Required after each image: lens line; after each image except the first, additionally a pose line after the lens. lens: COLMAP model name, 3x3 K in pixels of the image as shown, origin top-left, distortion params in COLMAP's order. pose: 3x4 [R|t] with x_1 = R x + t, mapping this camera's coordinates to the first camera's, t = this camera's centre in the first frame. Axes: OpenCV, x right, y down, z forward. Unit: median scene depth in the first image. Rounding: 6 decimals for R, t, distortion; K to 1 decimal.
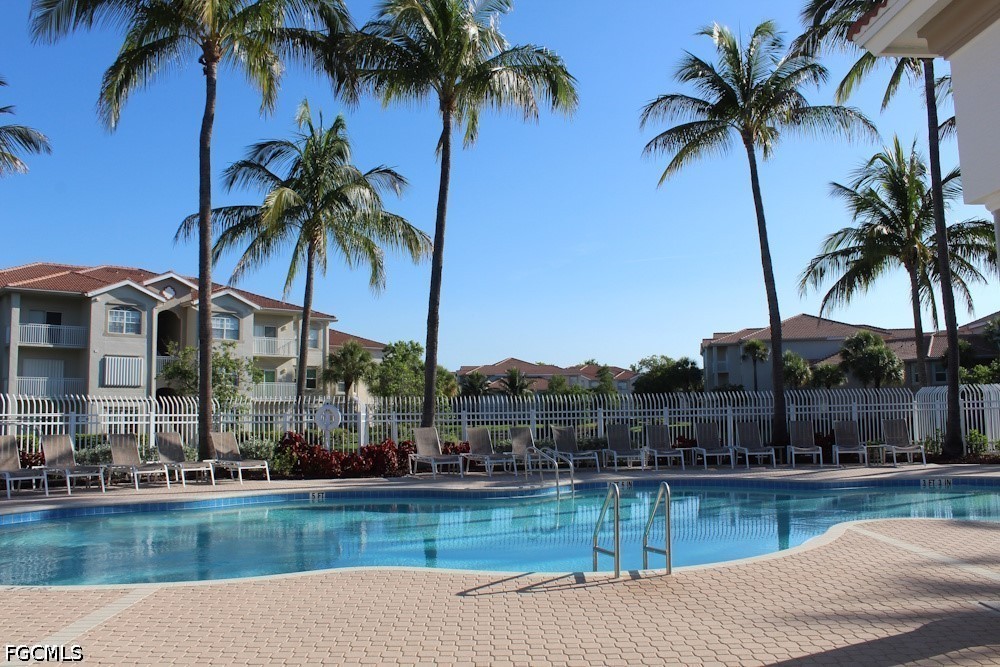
lens RADIAL K [[820.0, 0, 500.0], [0, 820.0, 333.5], [0, 0, 1]] dist [-0.004660, -0.001455]
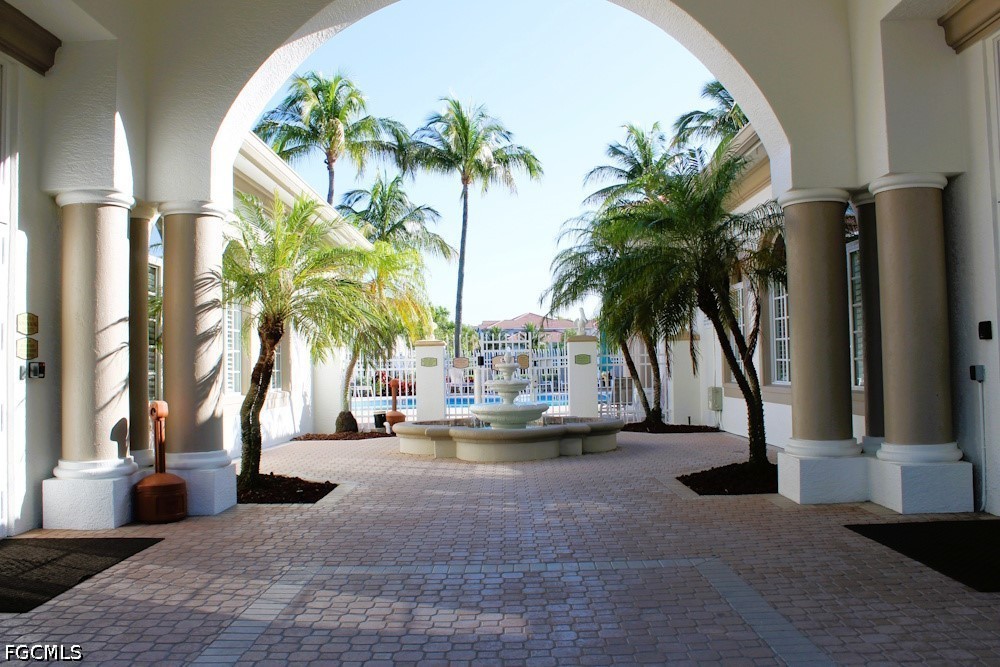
lens RADIAL K [[820.0, 0, 500.0], [0, 820.0, 333.5], [0, 0, 1]] dist [-0.004660, -0.001455]
pose [[0.999523, -0.015226, -0.026873, 0.042595], [0.016788, 0.998122, 0.058917, -0.056600], [0.025926, -0.059340, 0.997901, -0.664915]]
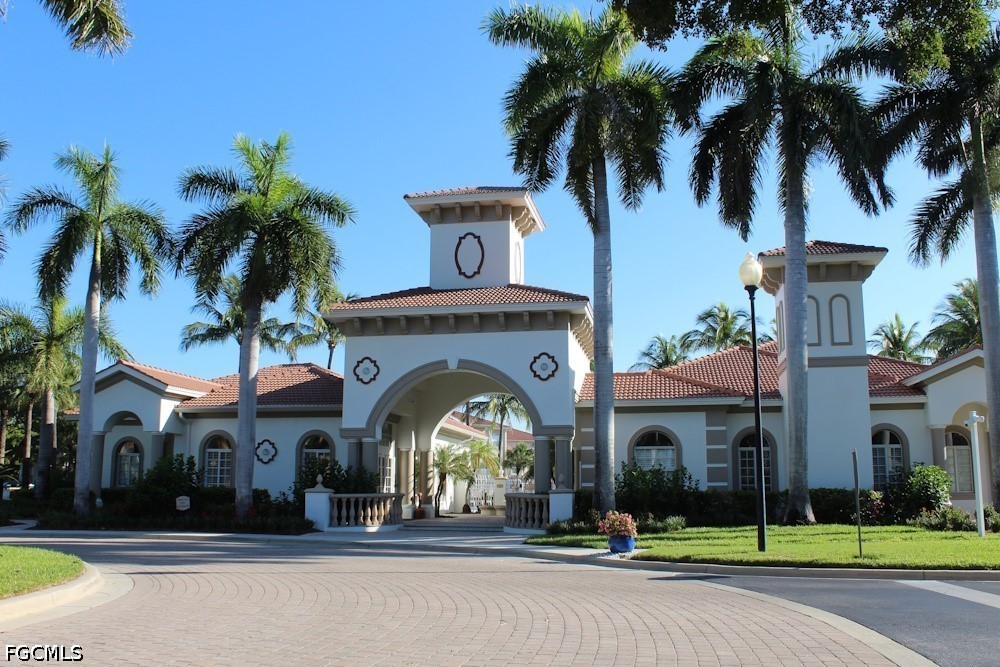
lens RADIAL K [[970.9, 0, 500.0], [0, 970.9, 333.5], [0, 0, 1]] dist [-0.000903, -0.000189]
pose [[0.976294, -0.039870, -0.212747, 0.444281], [0.024848, 0.997035, -0.072822, -0.174295], [0.215020, 0.065809, 0.974390, -2.110424]]
